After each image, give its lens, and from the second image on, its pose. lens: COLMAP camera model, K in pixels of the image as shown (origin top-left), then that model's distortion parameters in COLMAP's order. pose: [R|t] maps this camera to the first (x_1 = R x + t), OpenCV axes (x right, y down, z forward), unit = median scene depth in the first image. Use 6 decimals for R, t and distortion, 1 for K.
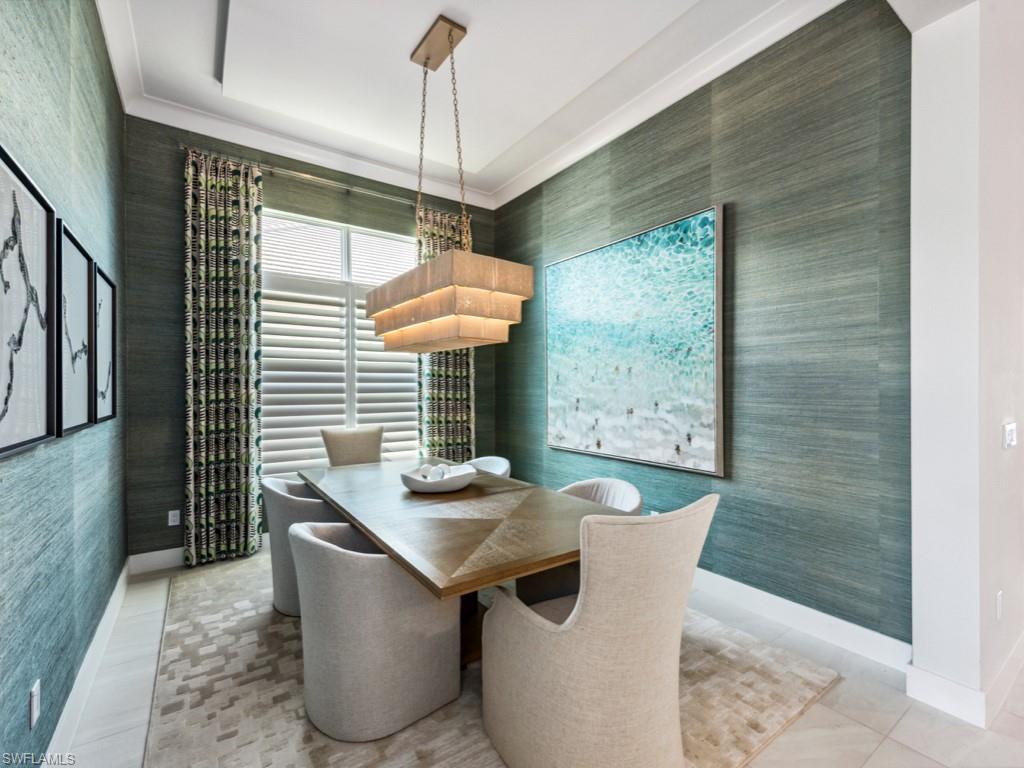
lens RADIAL K [[455.0, 0, 506.5], [0, 455.0, 387.4], [0, 0, 1]] dist [0.021769, -0.006889]
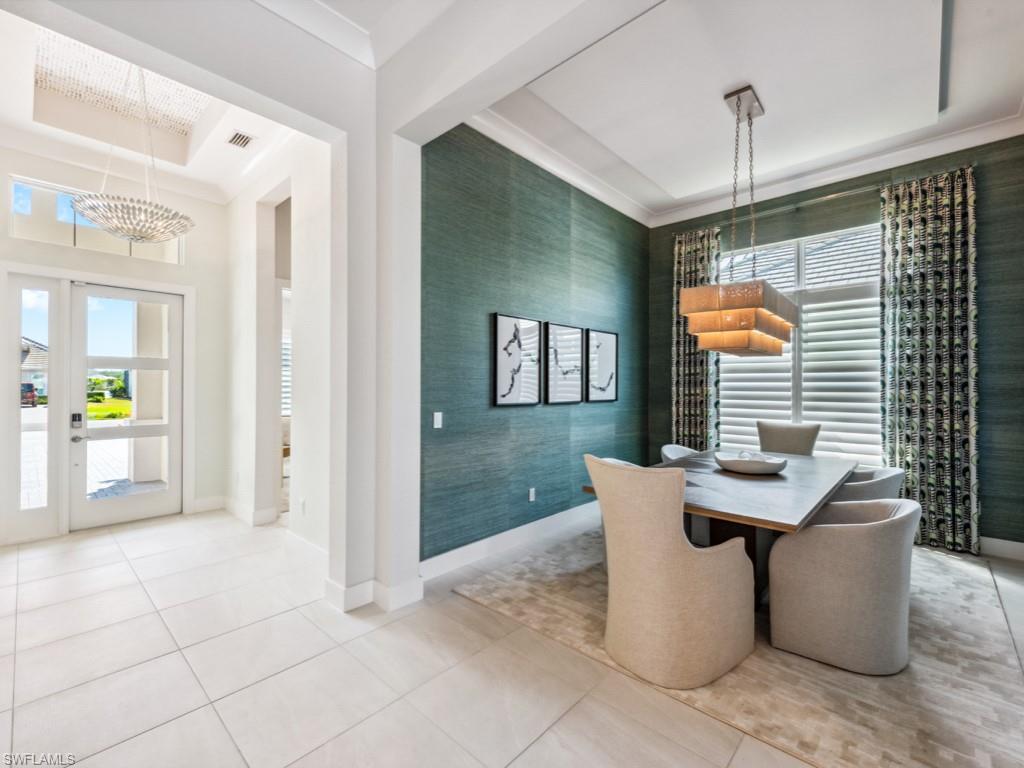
lens RADIAL K [[455.0, 0, 506.5], [0, 455.0, 387.4], [0, 0, 1]] dist [0.021769, -0.006889]
pose [[0.204631, 0.005711, -0.978823, 0.640498], [-0.007771, 0.999961, 0.004210, 0.003217], [0.978808, 0.006745, 0.204667, 0.099880]]
